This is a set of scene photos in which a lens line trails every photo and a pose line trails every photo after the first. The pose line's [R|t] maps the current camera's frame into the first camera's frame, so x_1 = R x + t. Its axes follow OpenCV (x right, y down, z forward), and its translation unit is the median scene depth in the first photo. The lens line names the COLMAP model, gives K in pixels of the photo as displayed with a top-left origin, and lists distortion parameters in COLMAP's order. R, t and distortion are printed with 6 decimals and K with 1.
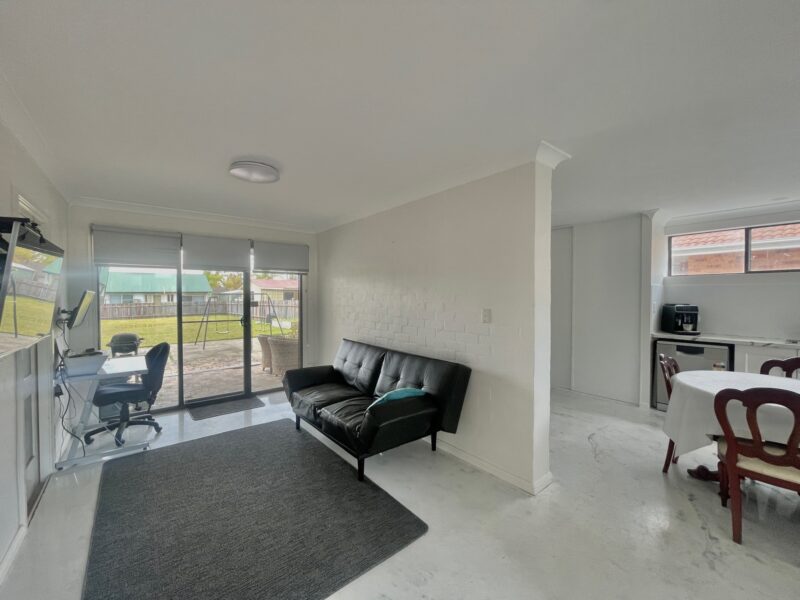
lens RADIAL K [[325.3, 0, 399.4], [0, 325.3, 299.5], [0, 0, 1]] dist [-0.001258, -0.000544]
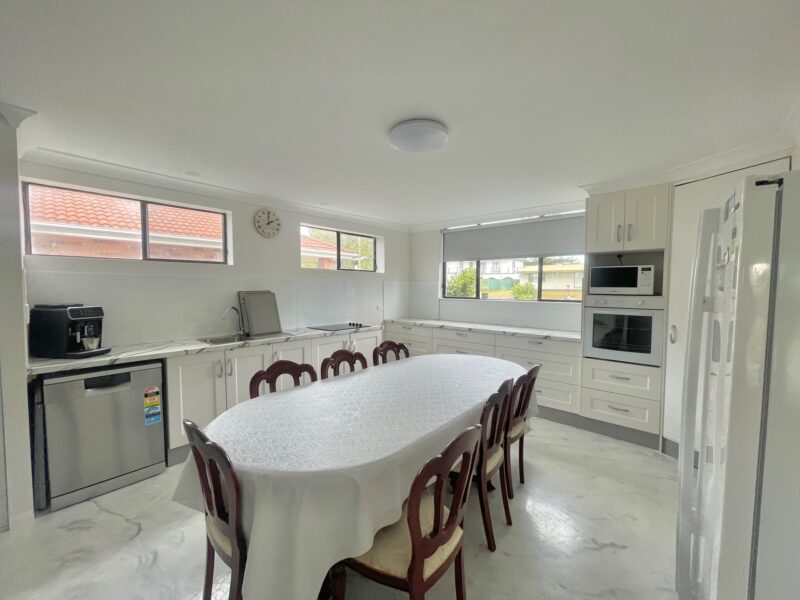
lens RADIAL K [[325.3, 0, 398.3], [0, 325.3, 304.2], [0, 0, 1]] dist [-0.001258, -0.000544]
pose [[-0.138367, -0.047186, 0.989256, 0.222016], [0.006389, 0.998801, 0.048535, -0.011285], [-0.990360, 0.013036, -0.137900, 0.520516]]
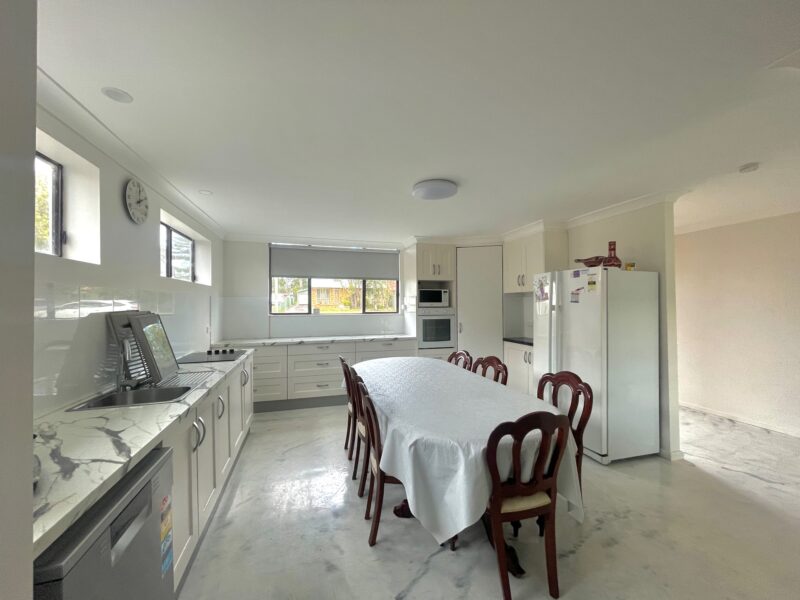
lens RADIAL K [[325.3, 0, 397.8], [0, 325.3, 300.0], [0, 0, 1]] dist [-0.001258, -0.000544]
pose [[-0.919713, 0.013838, 0.392348, 0.573790], [0.012675, 0.999904, -0.005553, -0.014872], [-0.392387, -0.000134, -0.919800, 1.154058]]
